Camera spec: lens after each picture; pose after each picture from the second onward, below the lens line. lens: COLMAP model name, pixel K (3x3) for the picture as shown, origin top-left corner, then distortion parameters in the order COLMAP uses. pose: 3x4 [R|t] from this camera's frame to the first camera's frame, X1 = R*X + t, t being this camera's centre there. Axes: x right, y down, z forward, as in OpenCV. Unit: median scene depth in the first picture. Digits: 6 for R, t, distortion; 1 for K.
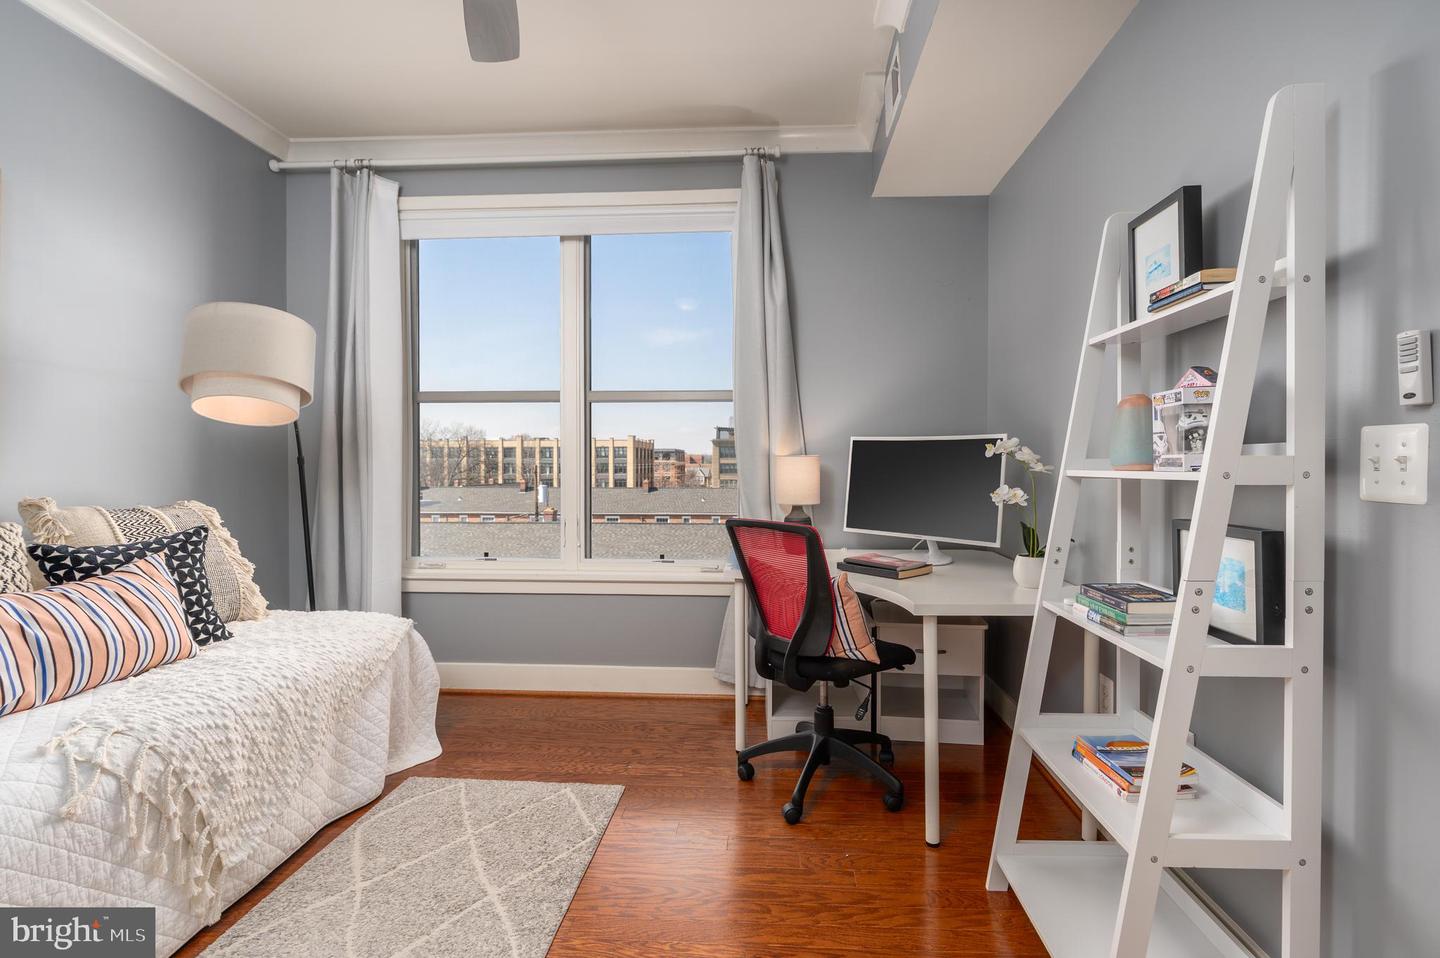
lens RADIAL K [[676.3, 0, 739.2], [0, 676.3, 477.5], [0, 0, 1]] dist [0.000032, 0.001297]
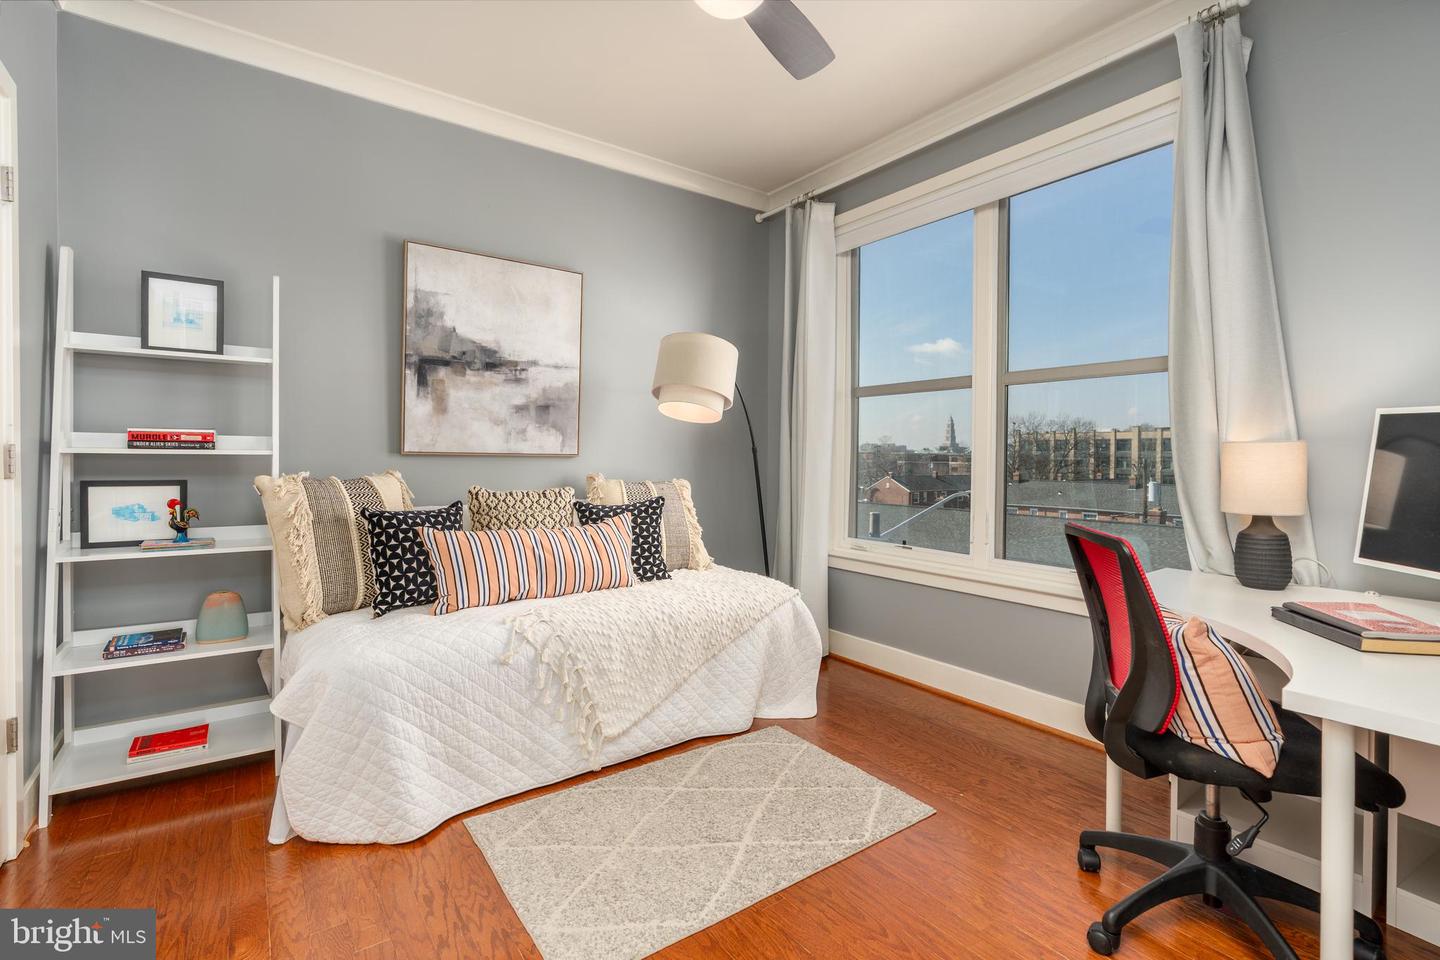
lens RADIAL K [[667.4, 0, 704.6], [0, 667.4, 467.4], [0, 0, 1]] dist [-0.002117, 0.000760]
pose [[0.625409, 0.018003, -0.780089, 0.347547], [-0.021563, 0.999751, 0.005785, 0.002037], [0.779999, 0.013203, 0.625642, 0.215364]]
